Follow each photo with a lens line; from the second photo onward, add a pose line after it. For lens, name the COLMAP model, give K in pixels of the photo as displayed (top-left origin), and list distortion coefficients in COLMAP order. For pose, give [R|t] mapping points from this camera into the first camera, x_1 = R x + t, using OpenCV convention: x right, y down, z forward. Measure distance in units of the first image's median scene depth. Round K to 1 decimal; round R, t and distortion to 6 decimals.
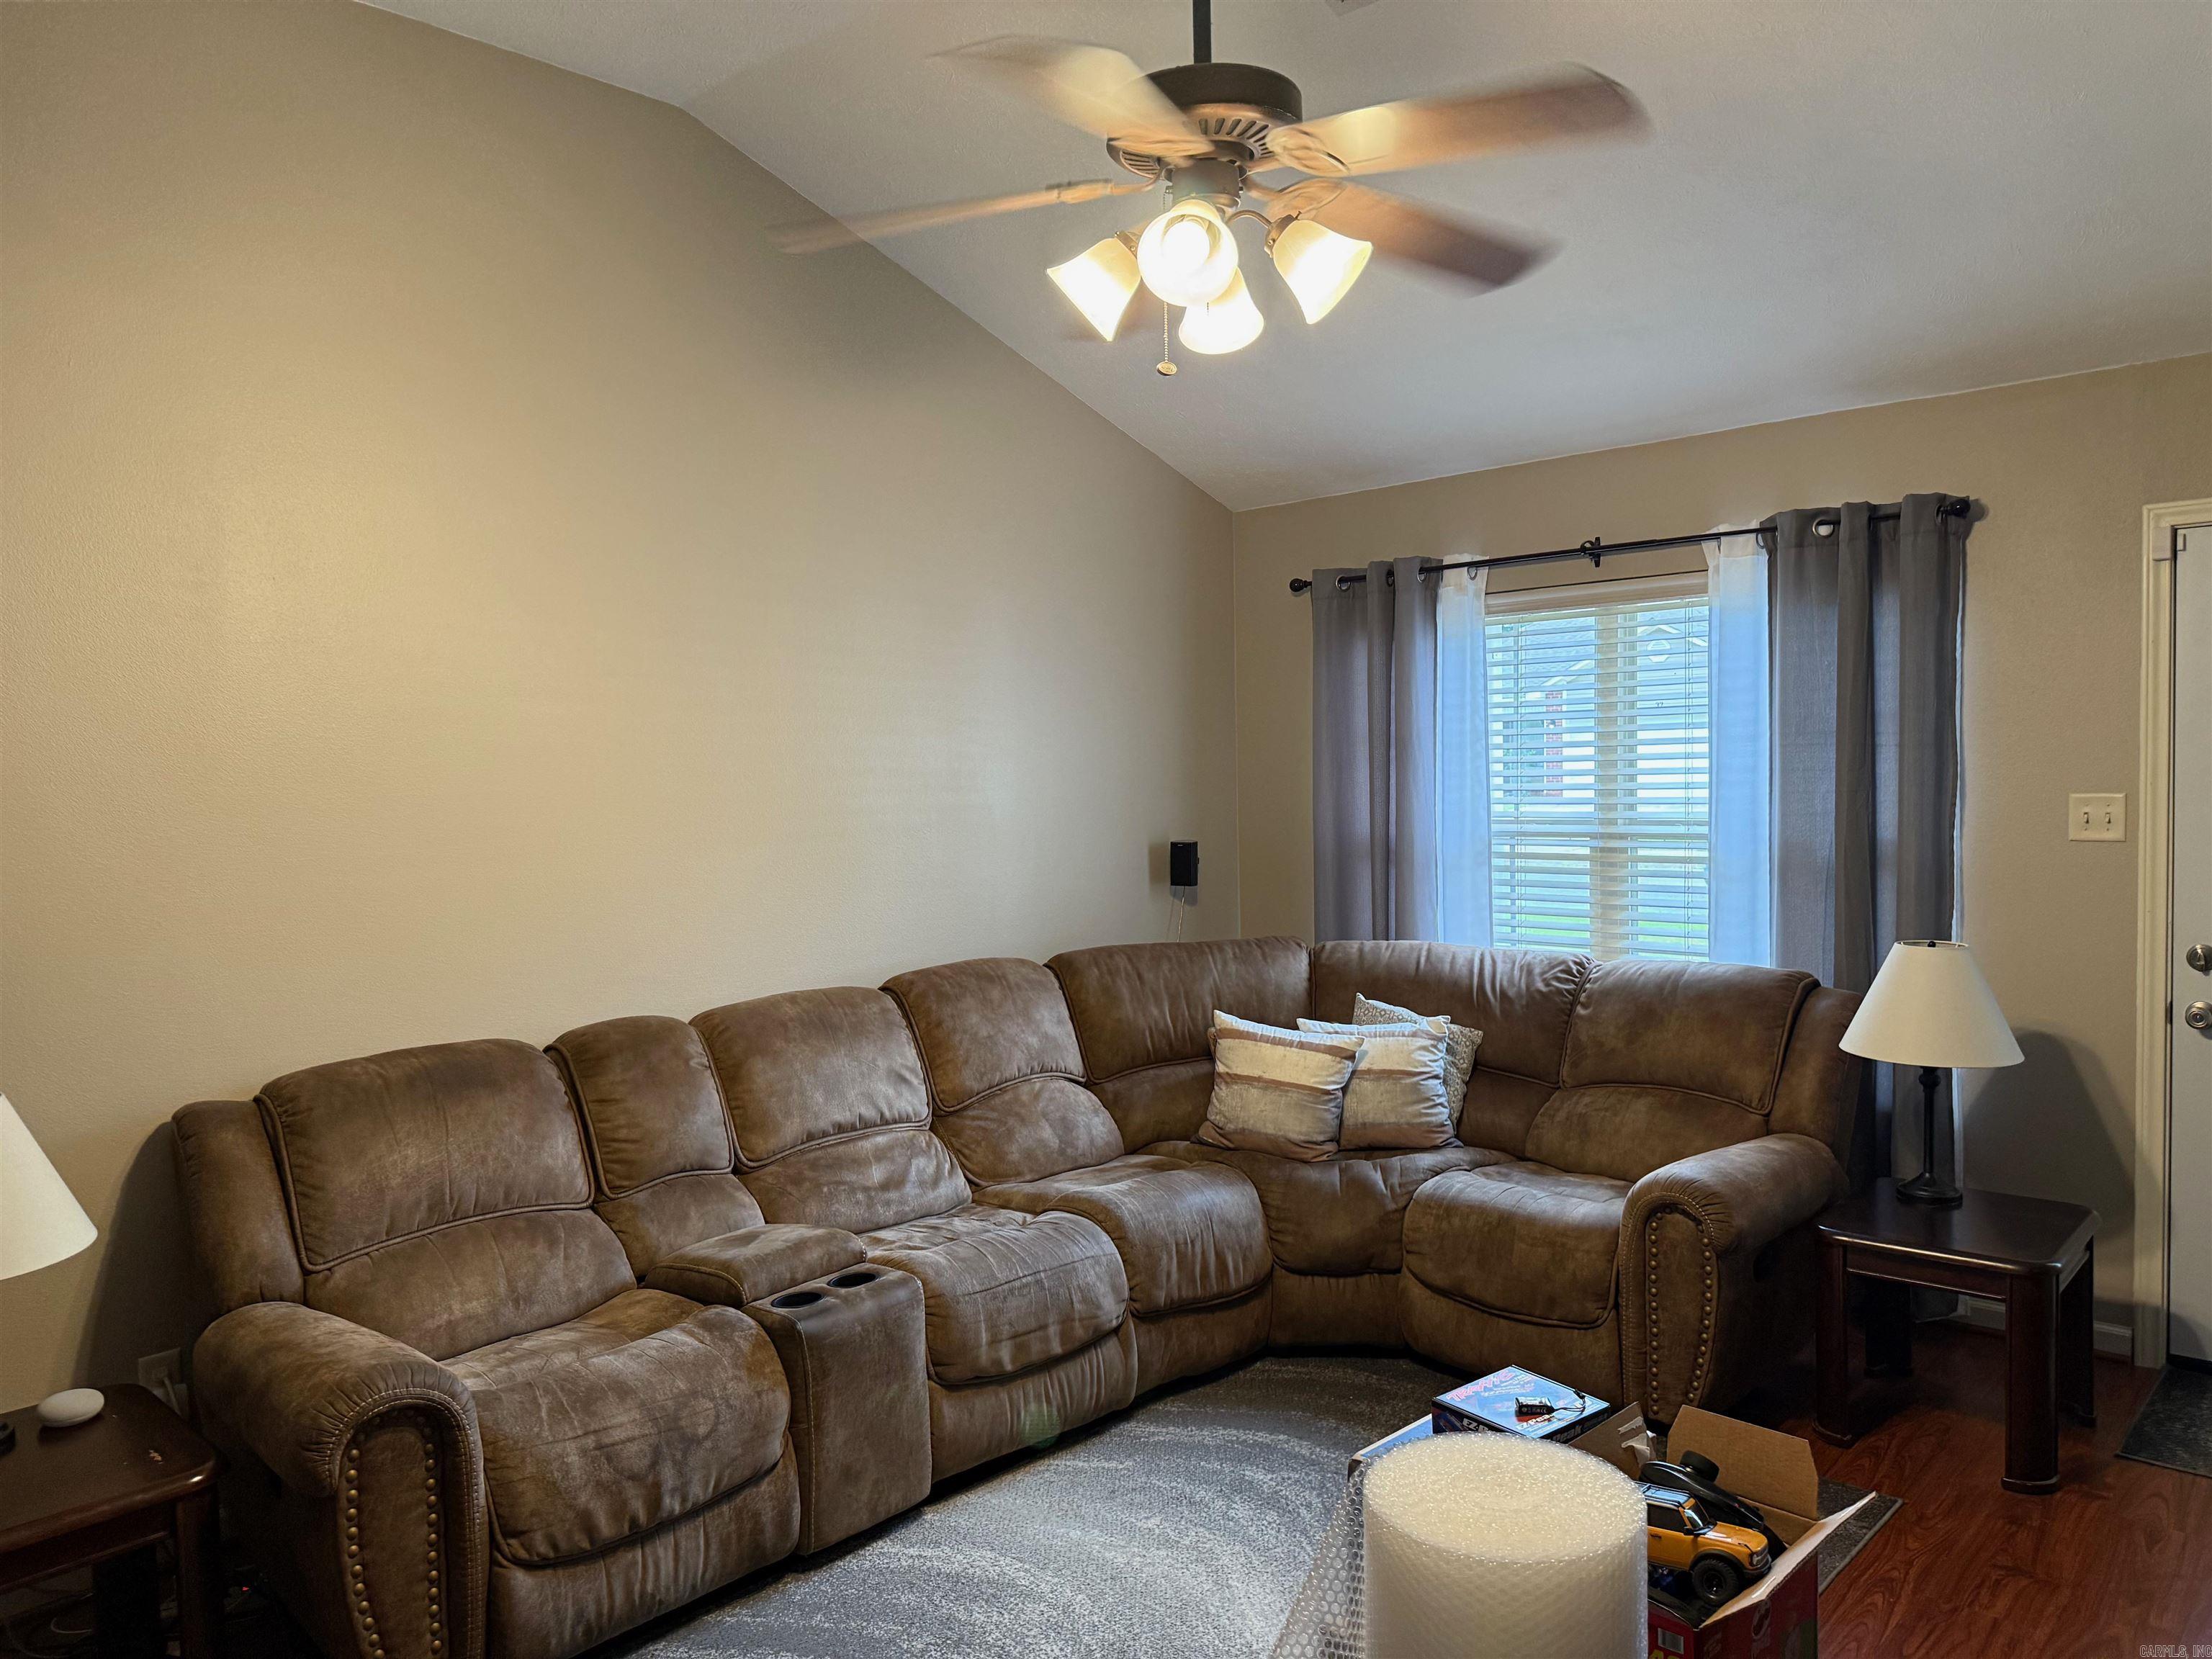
lens RADIAL K [[1594.4, 0, 1067.5], [0, 1594.4, 843.7], [0, 0, 1]] dist [0.125072, -0.171040]
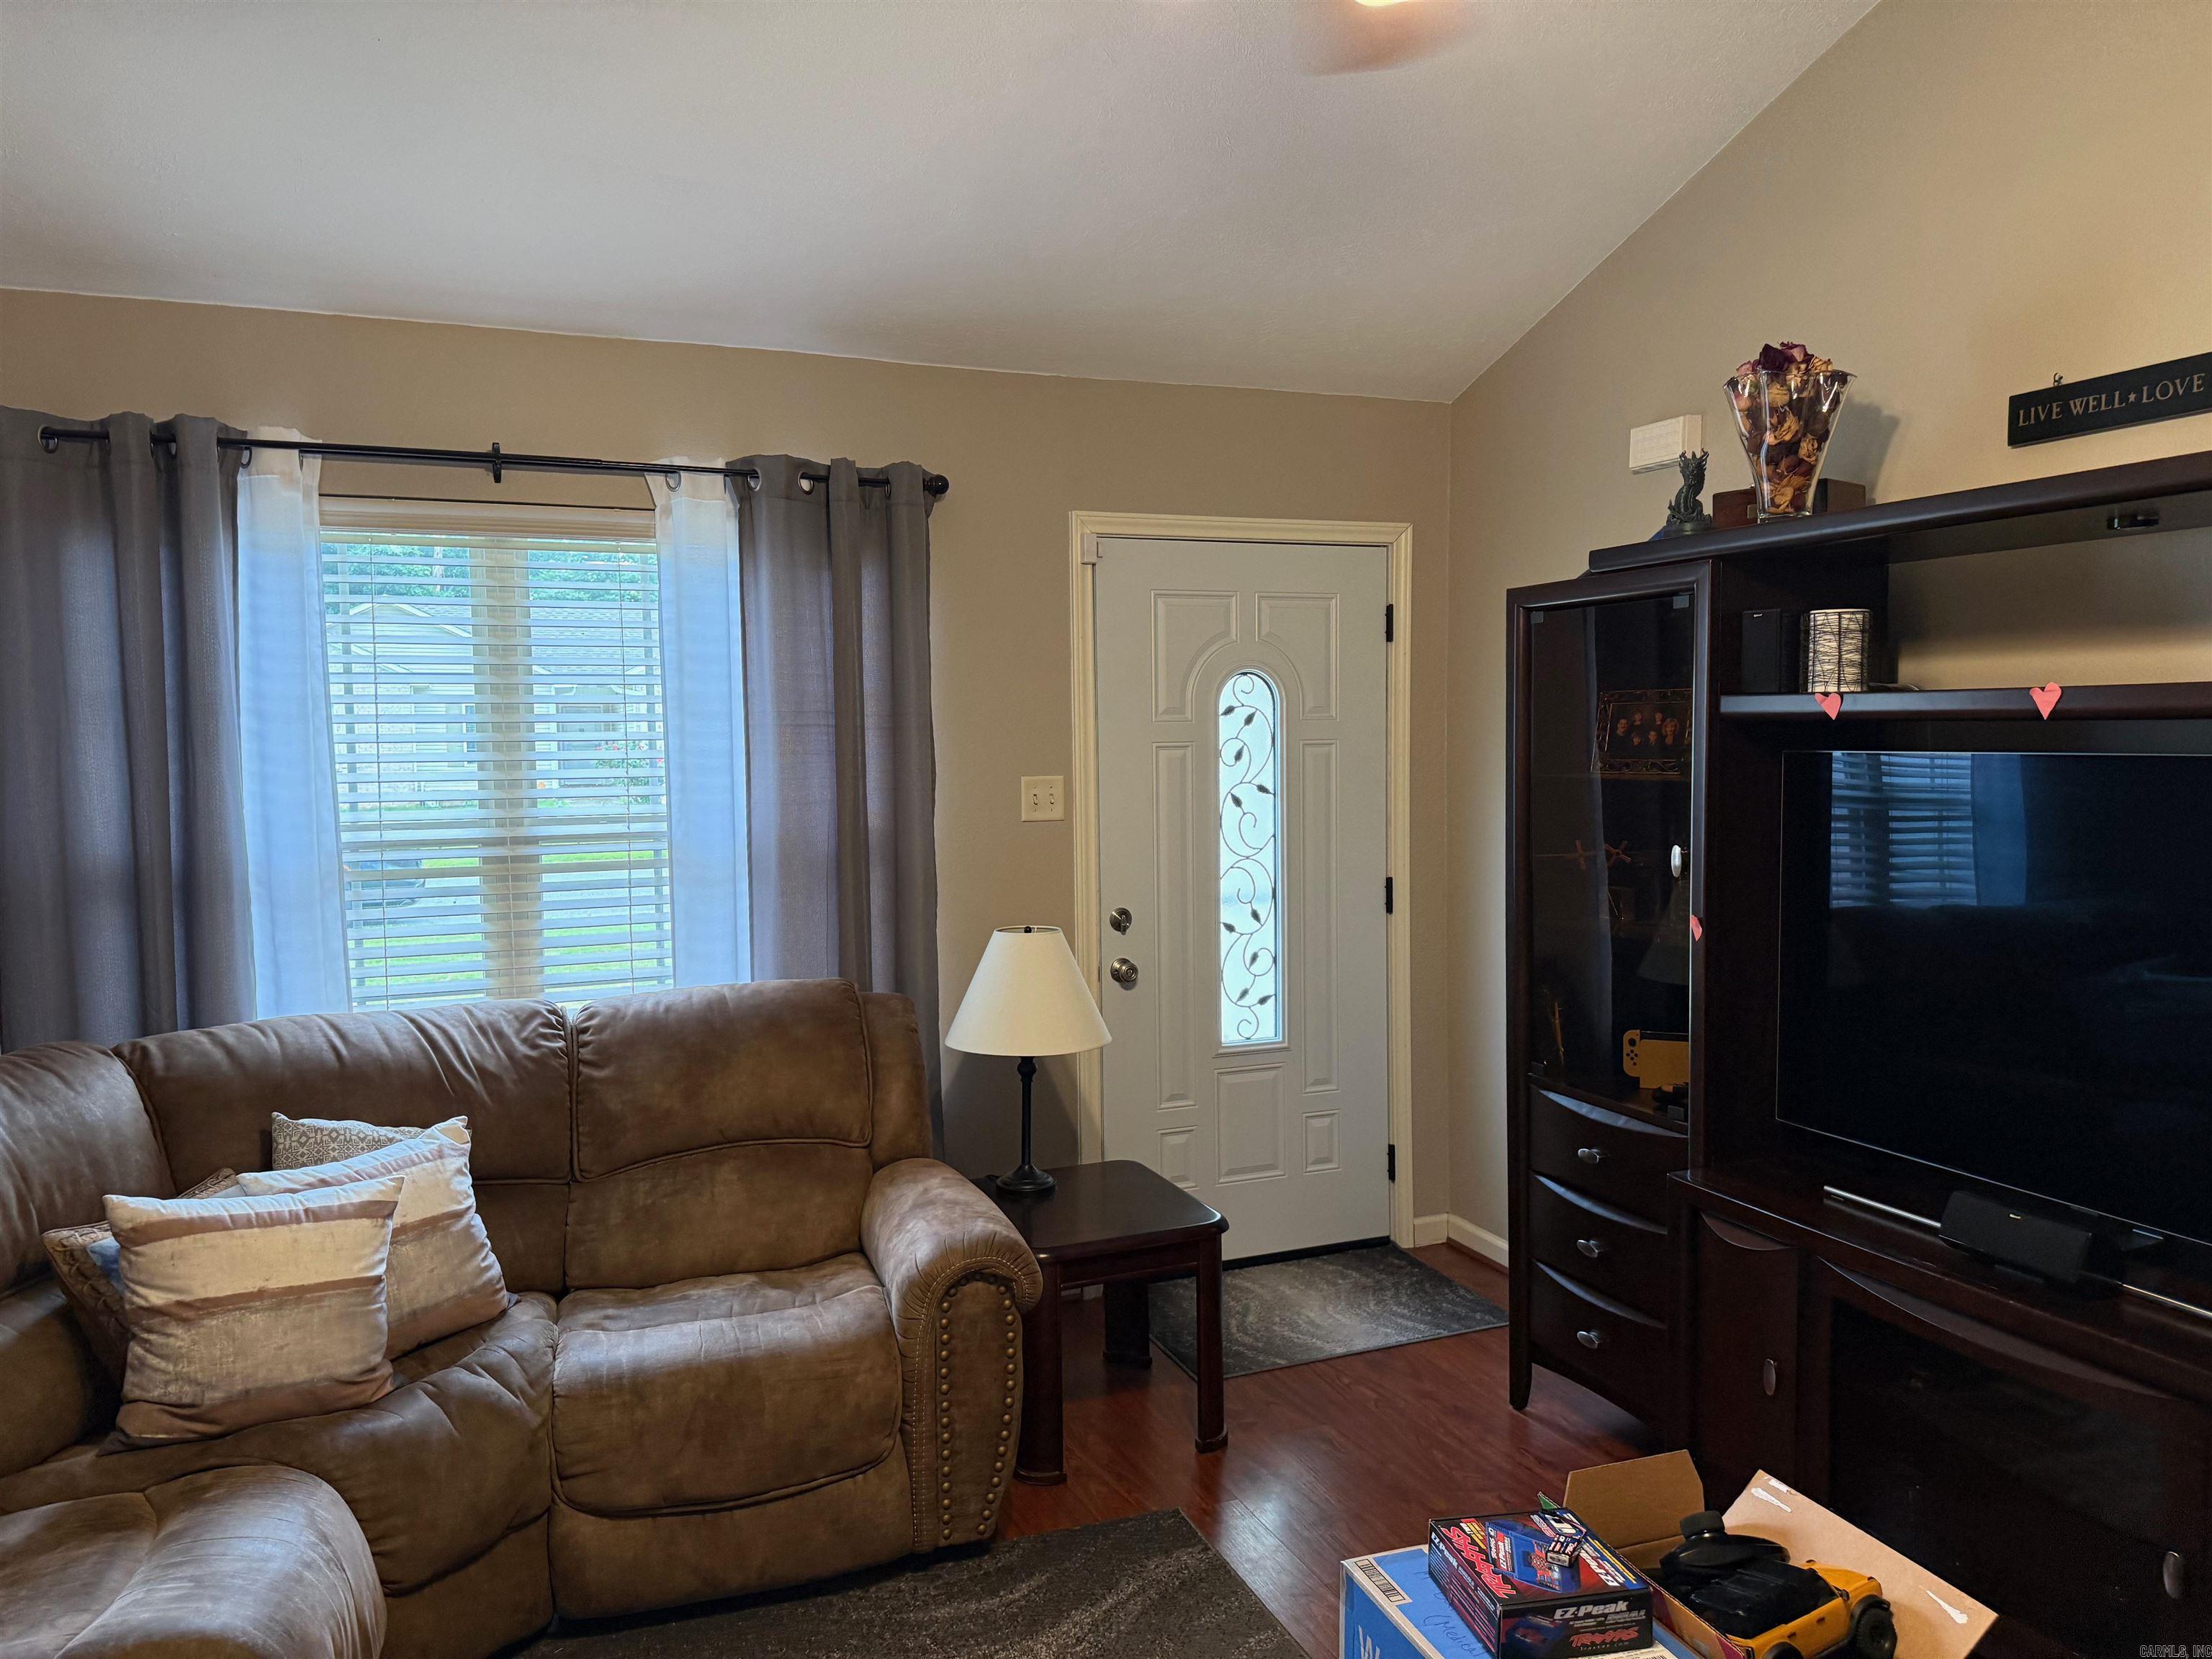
lens RADIAL K [[1594.4, 0, 1067.5], [0, 1594.4, 843.7], [0, 0, 1]] dist [0.125072, -0.171040]
pose [[0.409477, -0.047439, 0.911086, -0.279885], [0.048739, 0.998359, 0.030078, -0.015191], [-0.911018, 0.032089, 0.411117, 0.497418]]
